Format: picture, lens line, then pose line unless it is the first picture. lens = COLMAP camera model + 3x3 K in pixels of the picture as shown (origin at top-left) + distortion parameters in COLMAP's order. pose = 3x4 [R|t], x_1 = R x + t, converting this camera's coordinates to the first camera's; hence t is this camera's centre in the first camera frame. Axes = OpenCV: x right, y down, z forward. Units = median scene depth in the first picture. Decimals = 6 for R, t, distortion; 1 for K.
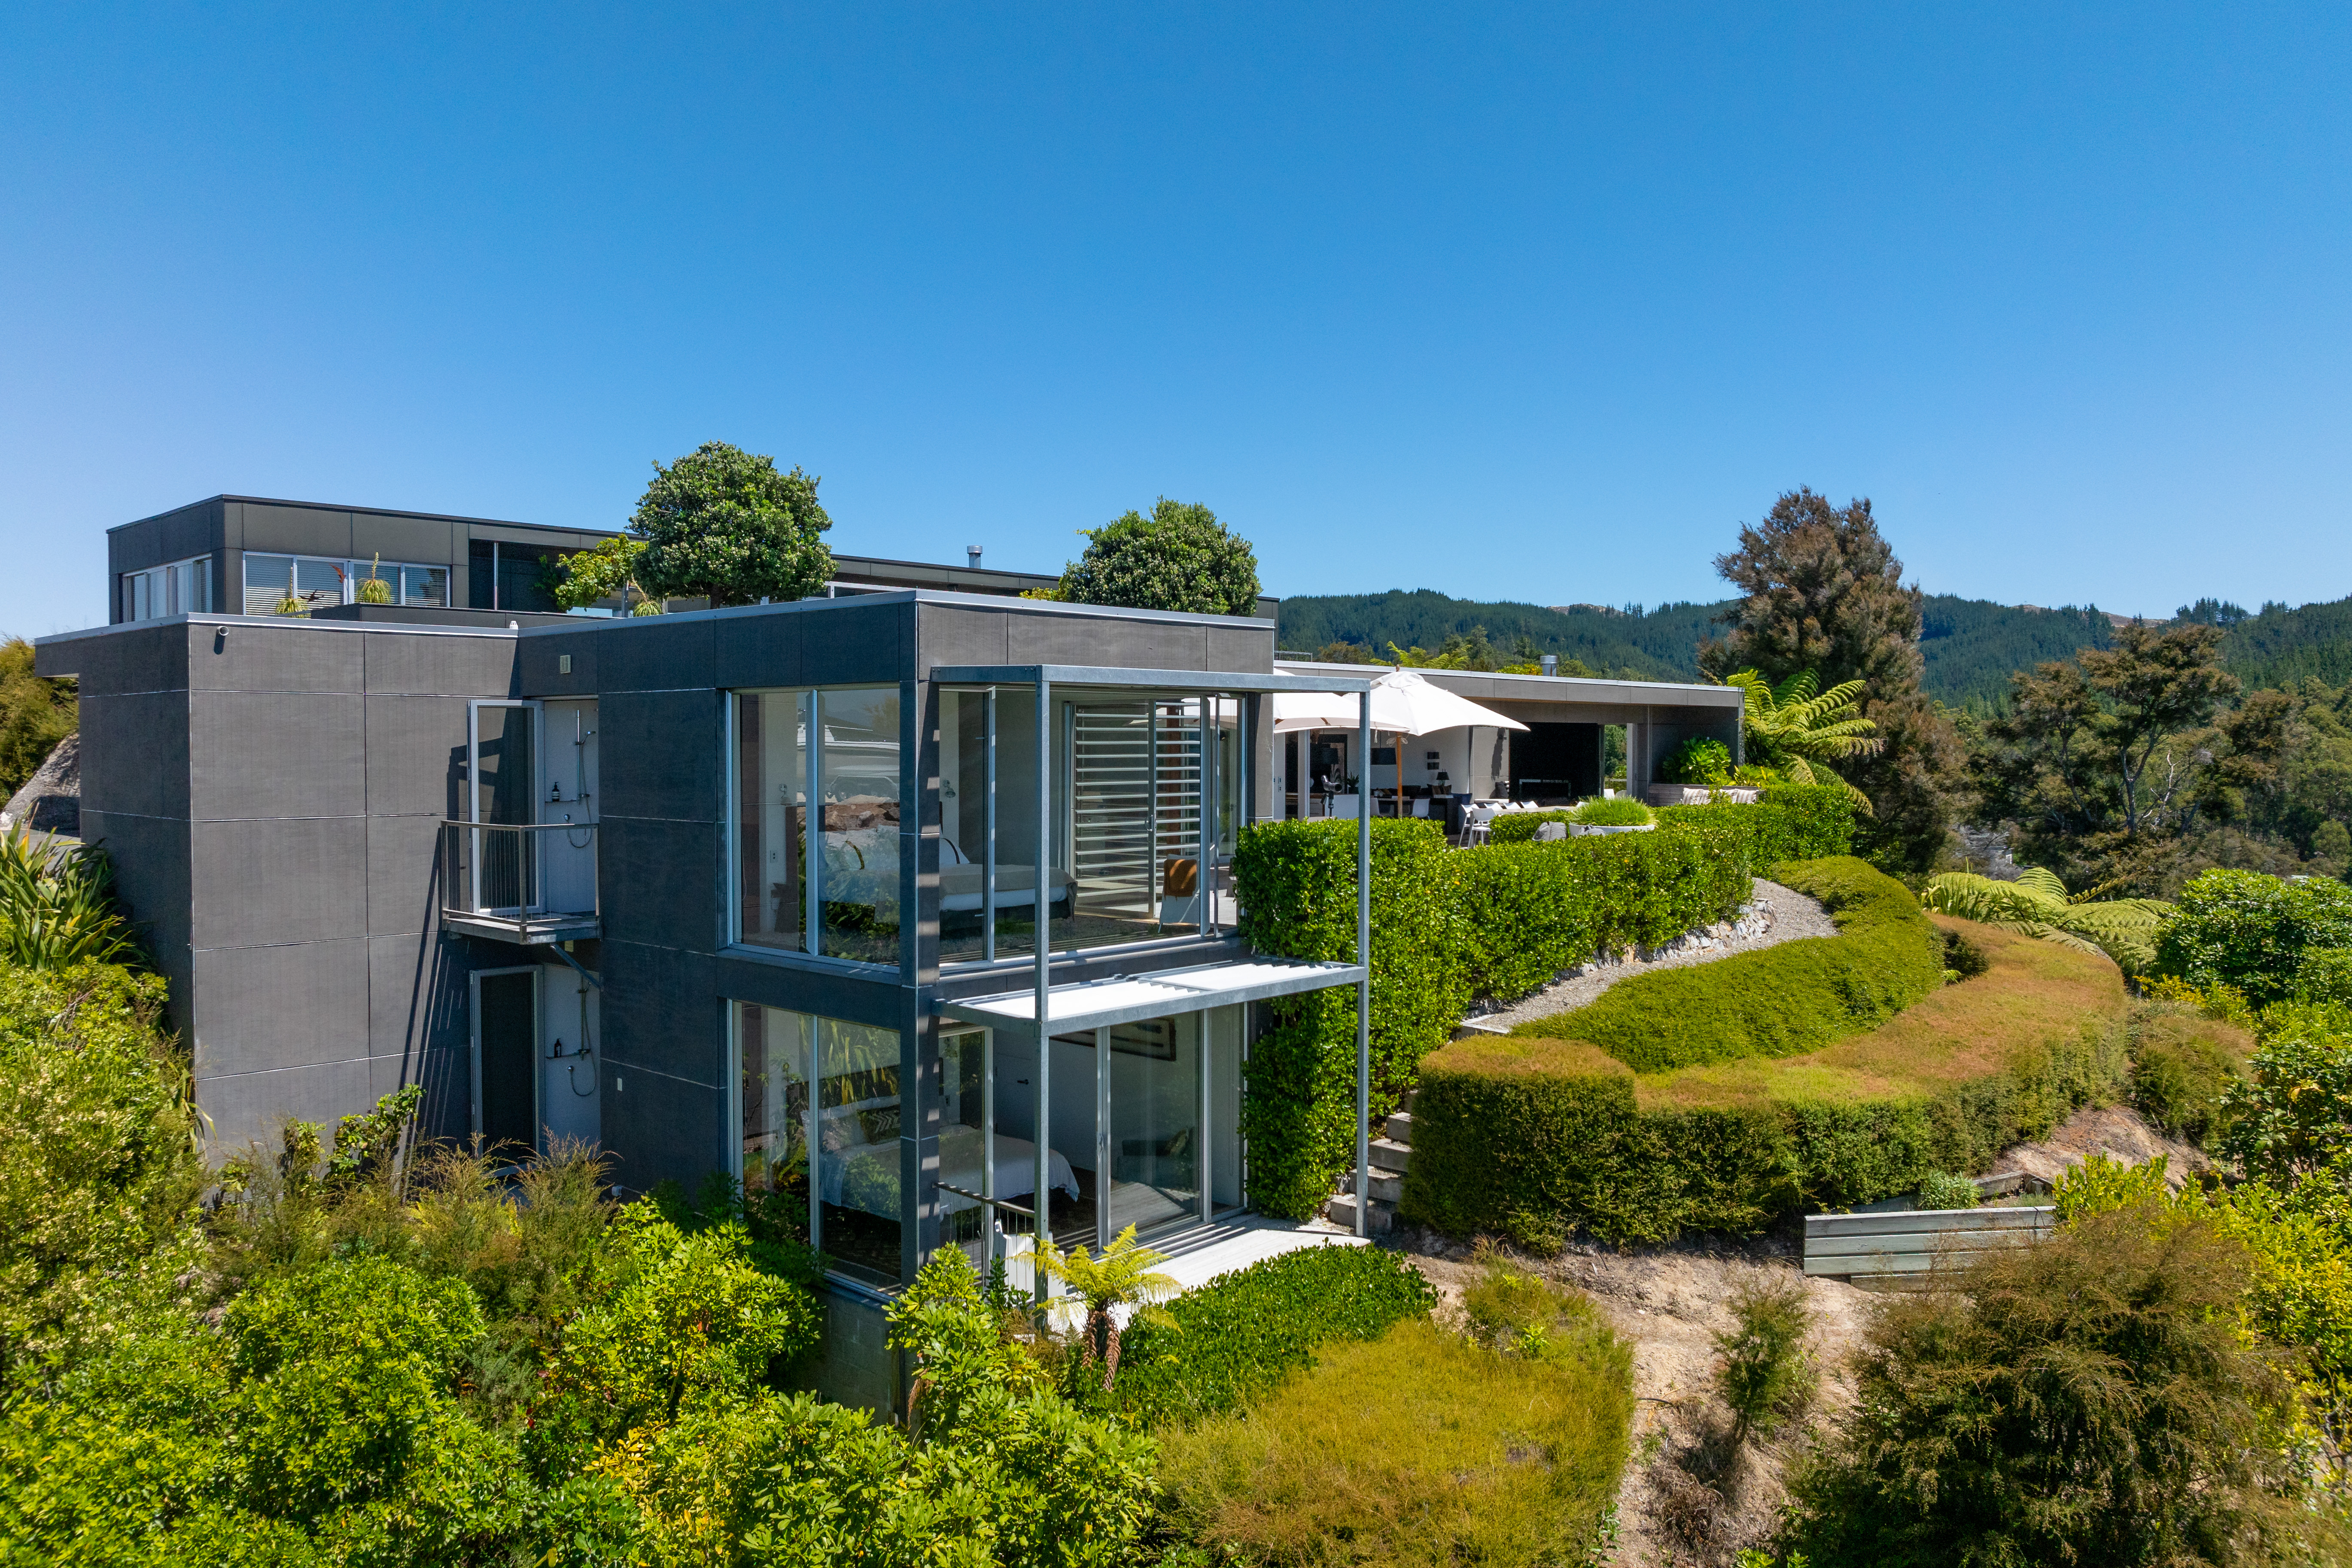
lens RADIAL K [[1665.5, 0, 1176.0], [0, 1665.5, 784.0], [0, 0, 1]] dist [-0.049913, -0.000405]
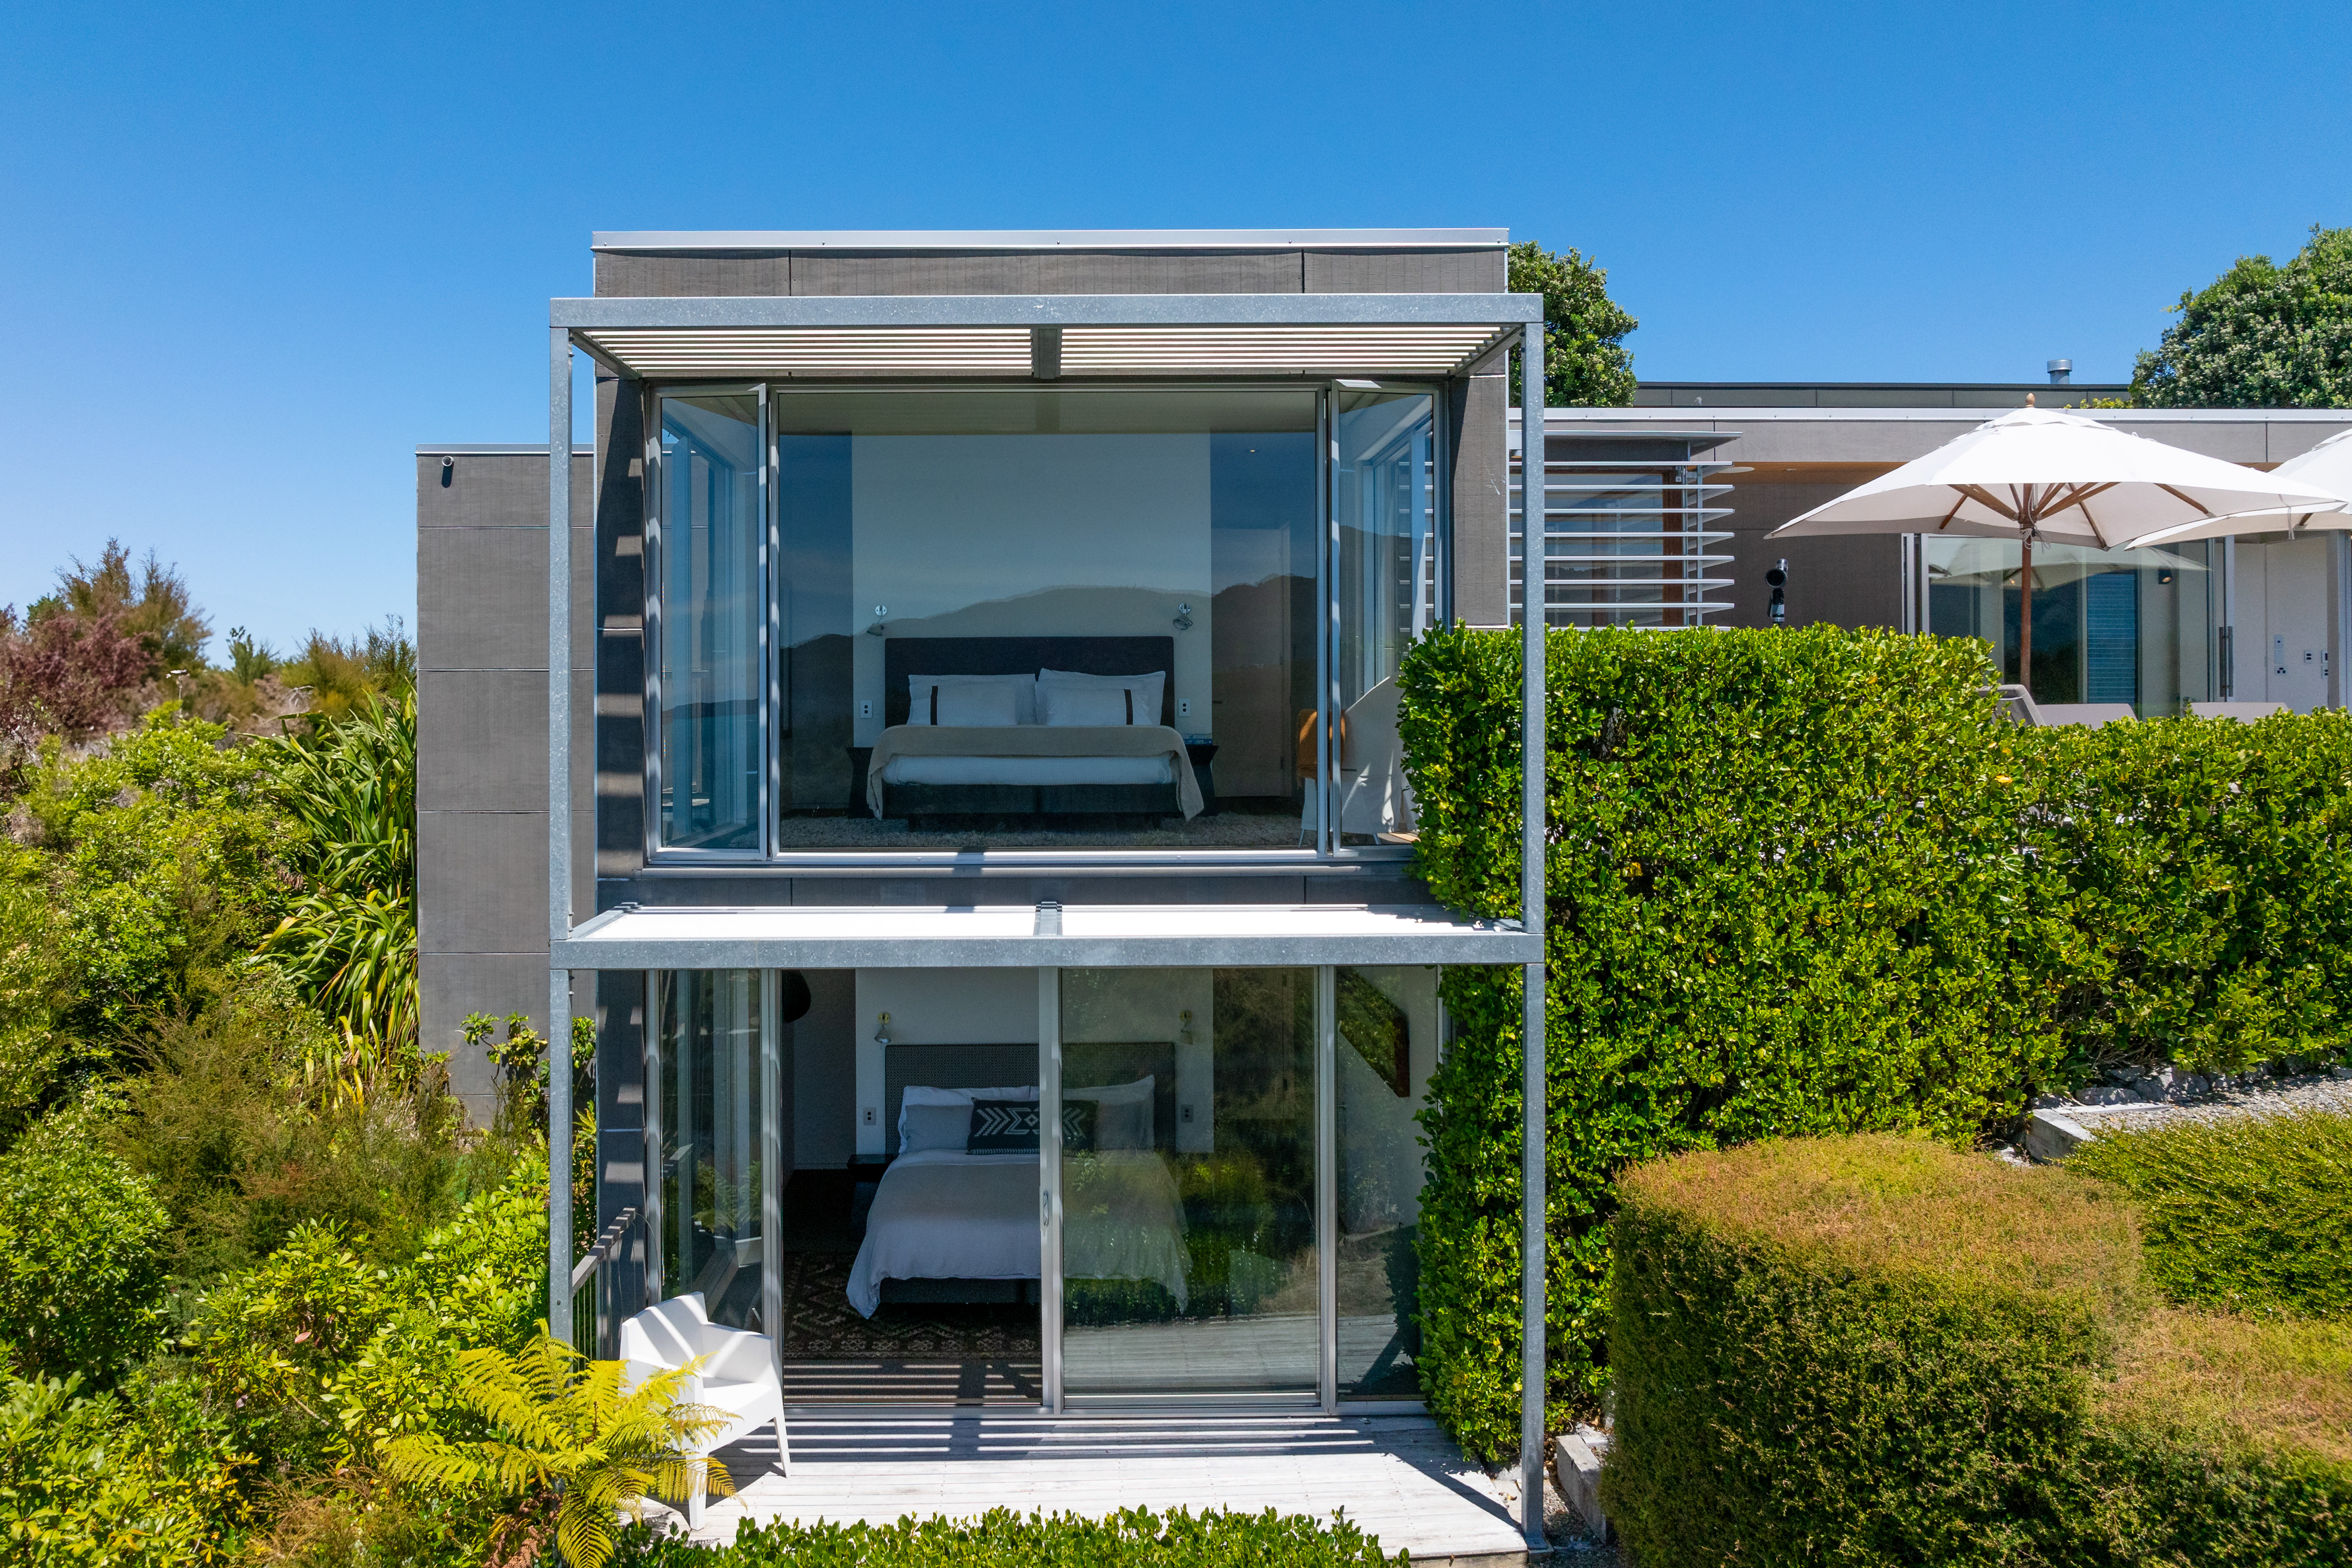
lens RADIAL K [[1816.3, 0, 1173.8], [0, 1816.3, 709.6], [0, 0, 1]] dist [-0.037861, -0.007775]
pose [[0.683653, -0.011397, -0.729718, 0.391689], [-0.014917, 0.999451, -0.029585, 0.062862], [0.729655, 0.031111, 0.683107, 0.570514]]
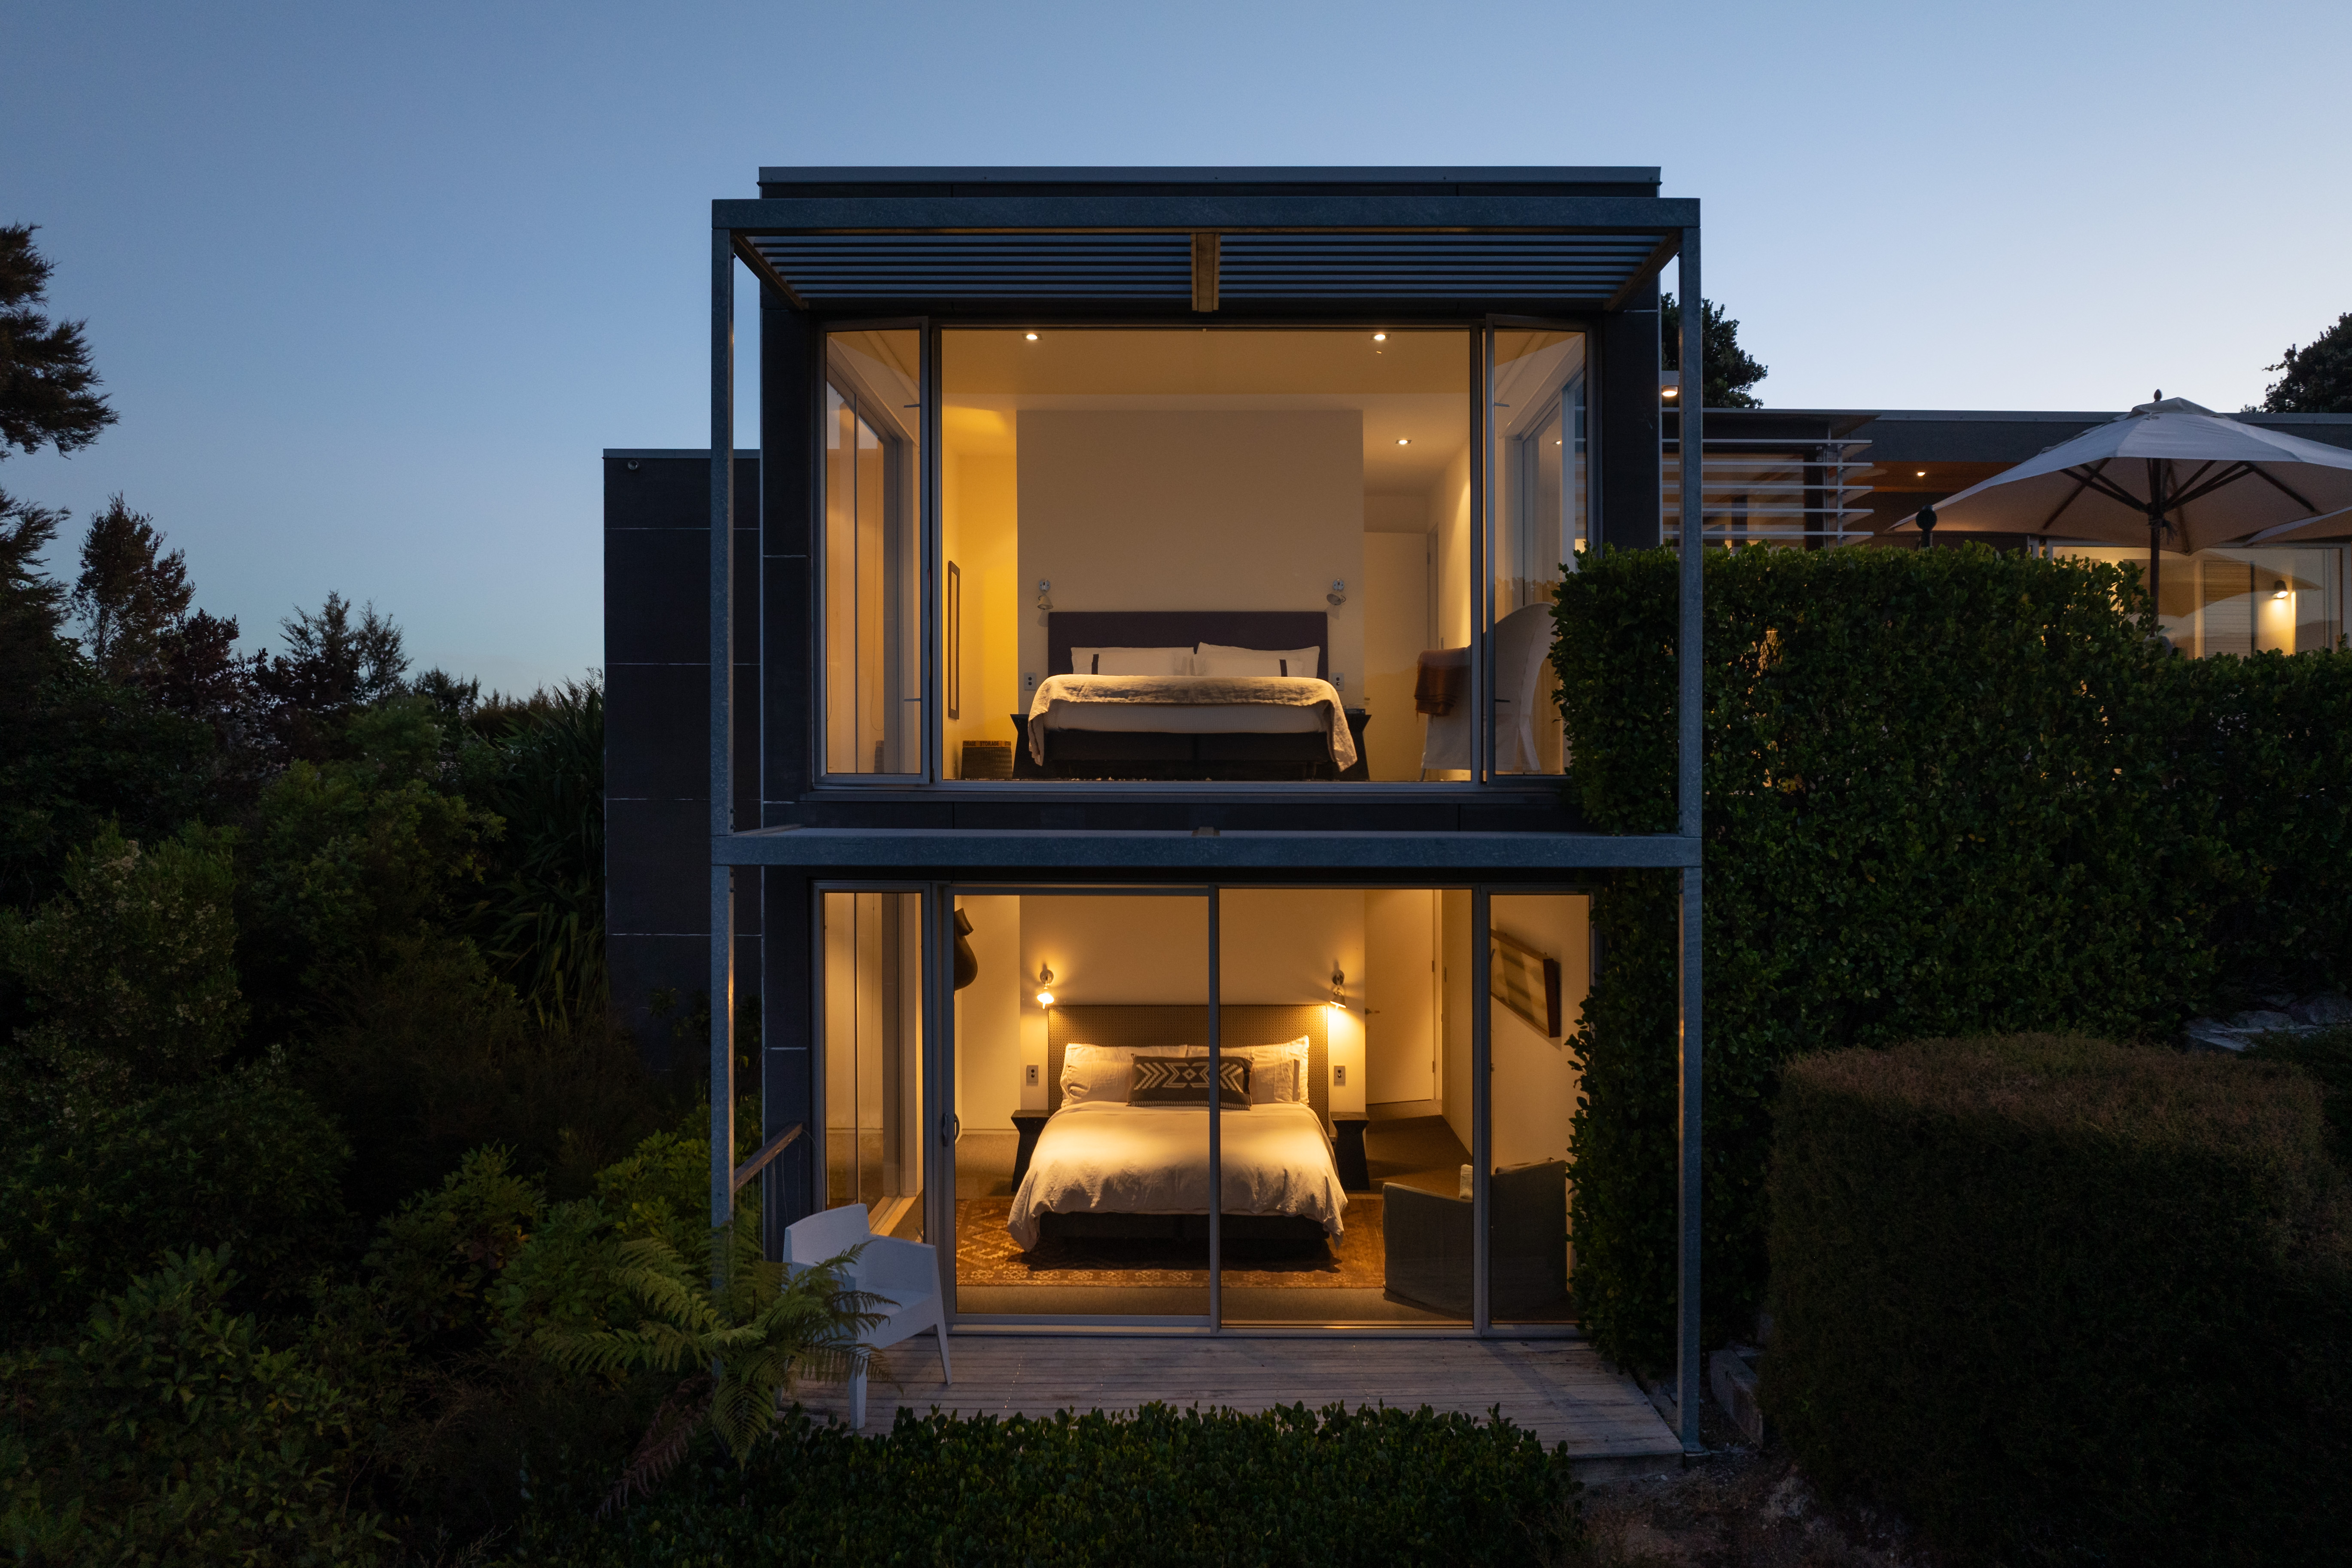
lens RADIAL K [[1636.9, 0, 1289.7], [0, 1636.9, 862.0], [0, 0, 1]] dist [-0.035892, 0.005217]
pose [[0.671026, -0.004344, -0.741421, 0.355714], [-0.016491, 0.999648, -0.020782, 0.123703], [0.741250, 0.026172, 0.670718, 0.600792]]
